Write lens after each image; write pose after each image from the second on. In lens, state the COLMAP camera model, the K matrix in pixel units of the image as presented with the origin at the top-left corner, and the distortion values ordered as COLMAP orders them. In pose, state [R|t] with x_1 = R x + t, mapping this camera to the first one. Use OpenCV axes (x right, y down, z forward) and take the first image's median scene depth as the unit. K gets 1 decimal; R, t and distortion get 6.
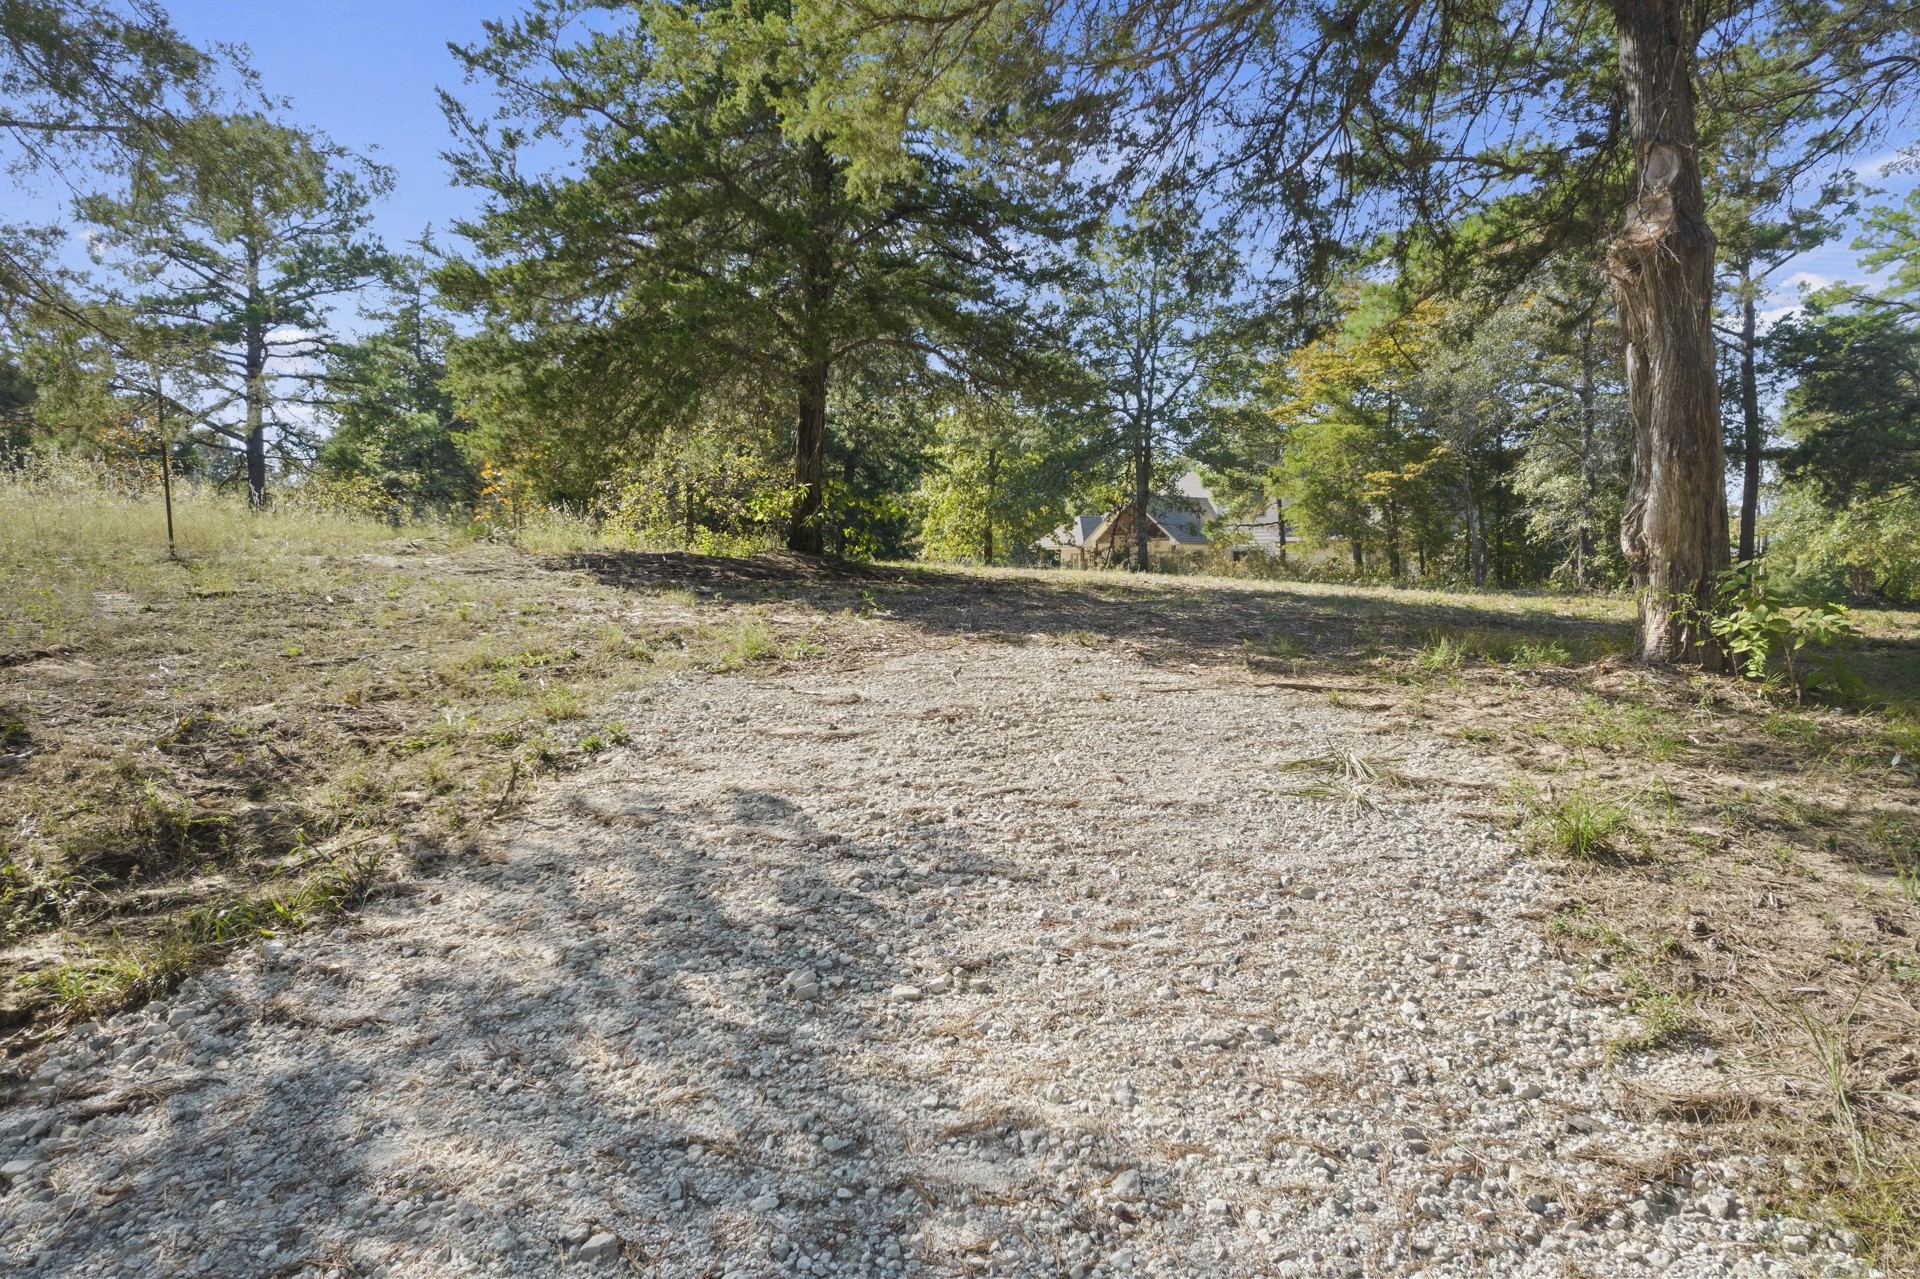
lens RADIAL K [[1231.3, 0, 963.8], [0, 1231.3, 633.6], [0, 0, 1]] dist [-0.039471, 0.044570]
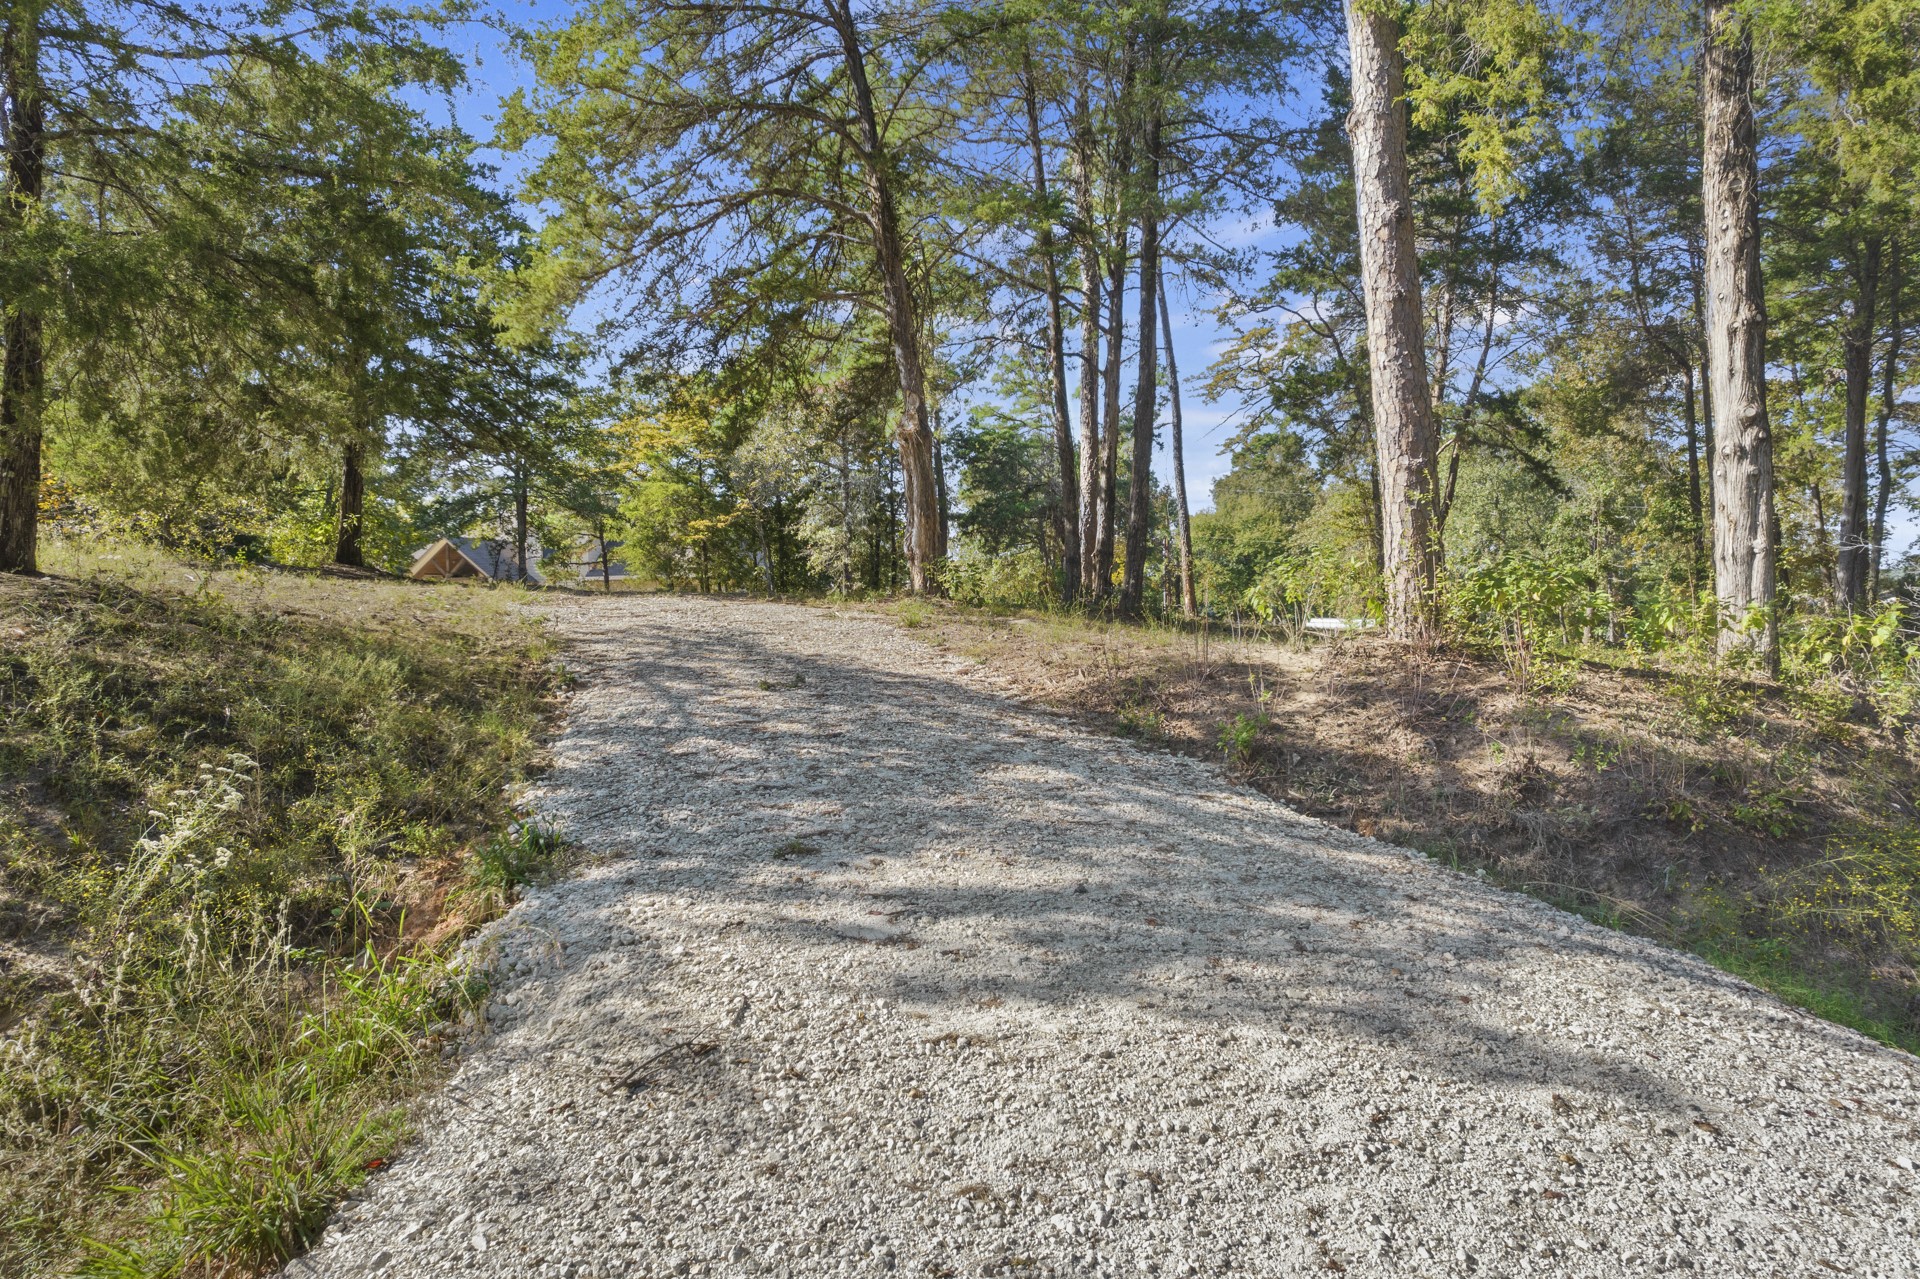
lens RADIAL K [[1231.3, 0, 963.8], [0, 1231.3, 633.6], [0, 0, 1]] dist [-0.039471, 0.044570]
pose [[0.831534, -0.018144, 0.555178, -0.151721], [0.040458, 0.998790, -0.027955, 0.034902], [-0.553999, 0.045706, 0.831262, -0.229269]]
